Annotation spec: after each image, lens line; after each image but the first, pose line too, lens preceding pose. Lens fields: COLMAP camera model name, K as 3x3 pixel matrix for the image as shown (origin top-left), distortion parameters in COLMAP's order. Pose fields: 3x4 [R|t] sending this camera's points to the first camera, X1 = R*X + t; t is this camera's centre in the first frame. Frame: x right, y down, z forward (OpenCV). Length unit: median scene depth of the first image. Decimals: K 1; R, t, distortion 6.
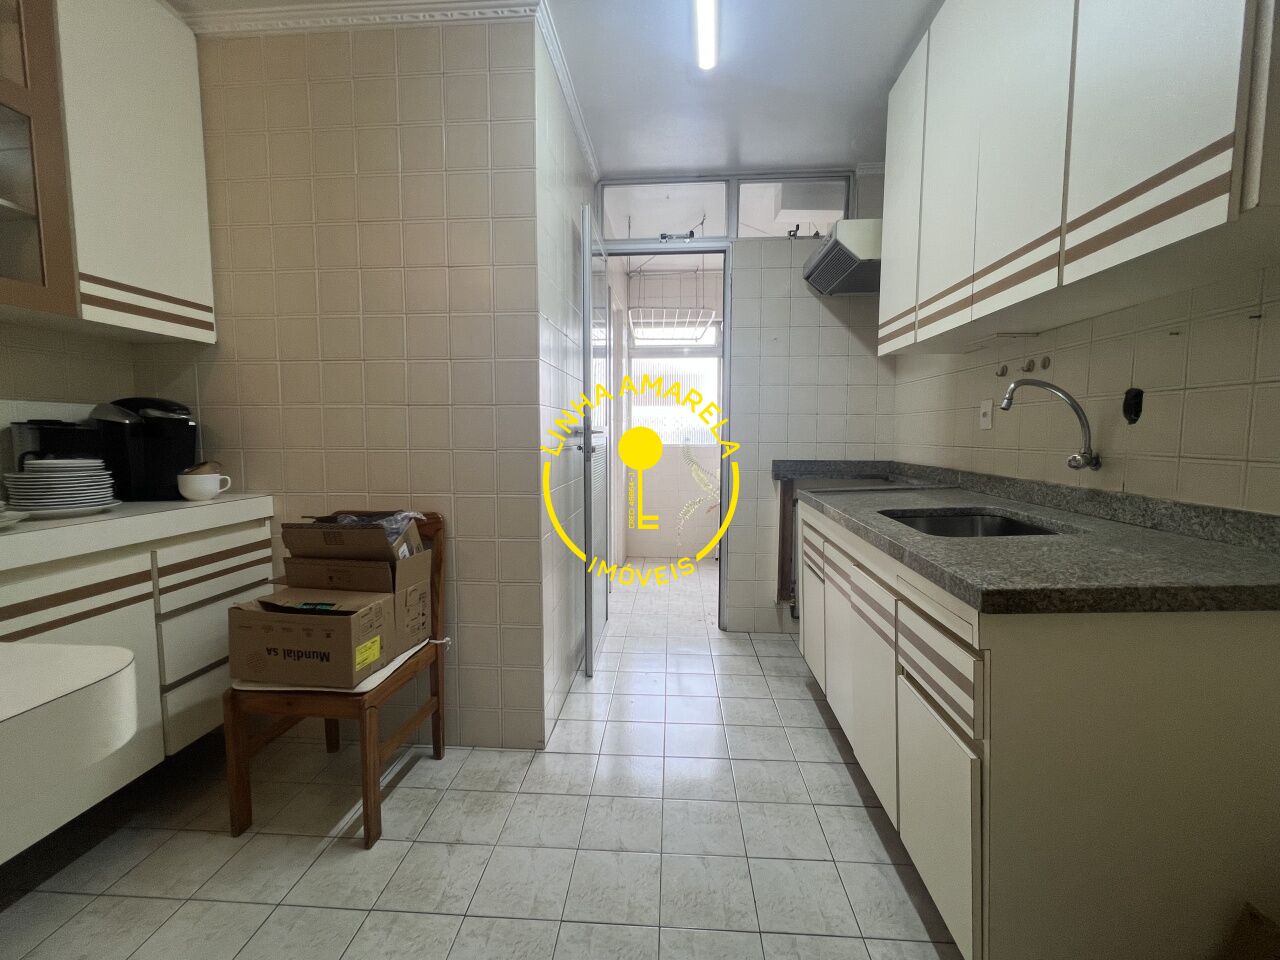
lens RADIAL K [[565.6, 0, 635.6], [0, 565.6, 480.4], [0, 0, 1]] dist [-0.003437, 0.000834]
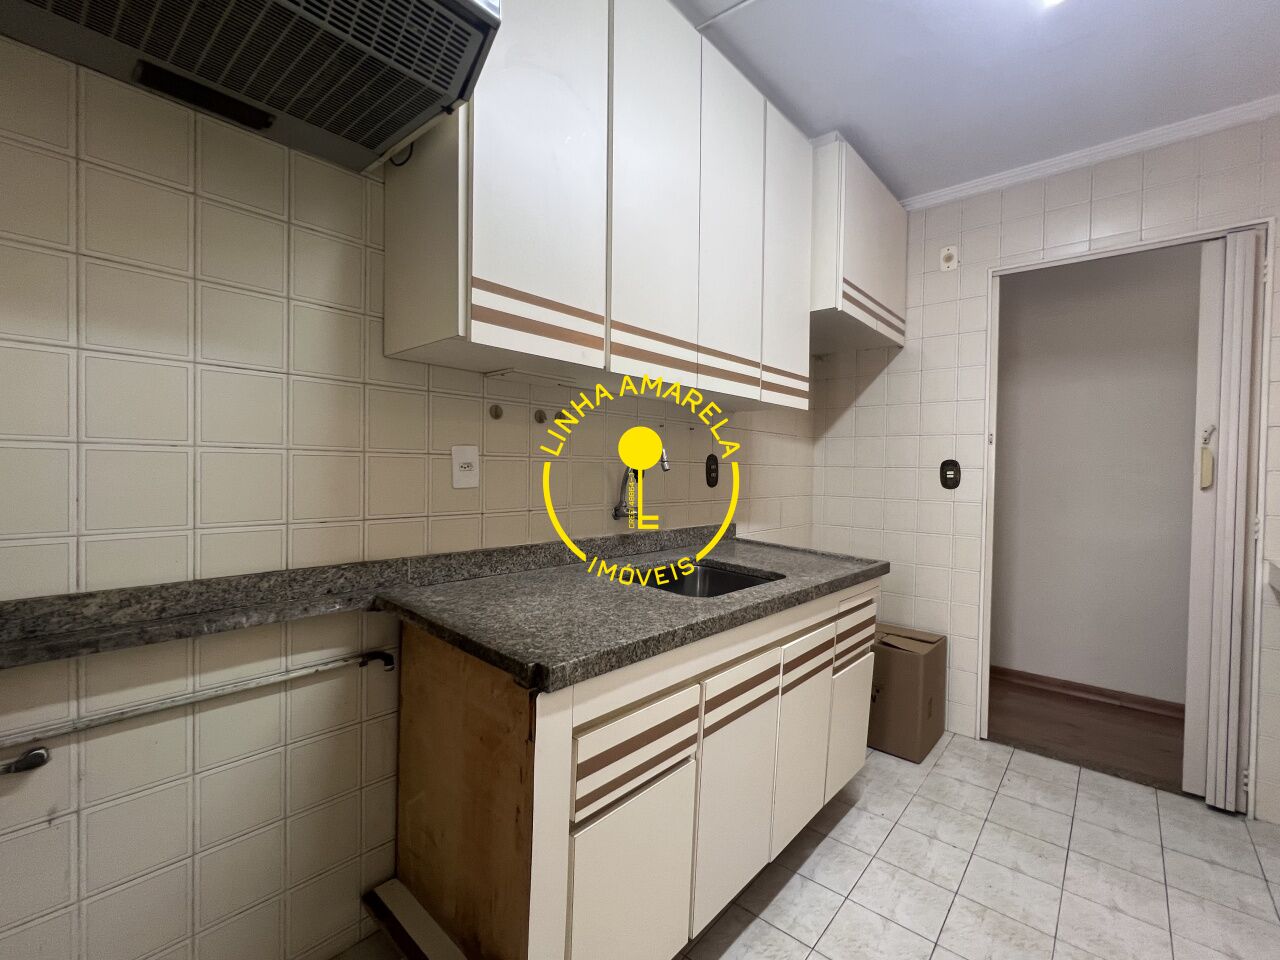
lens RADIAL K [[565.6, 0, 635.6], [0, 565.6, 480.4], [0, 0, 1]] dist [-0.003437, 0.000834]
pose [[-0.796743, -0.024150, 0.603835, 0.040096], [0.035636, 0.995585, 0.086840, -0.190923], [-0.603266, 0.090707, -0.792365, 1.784817]]
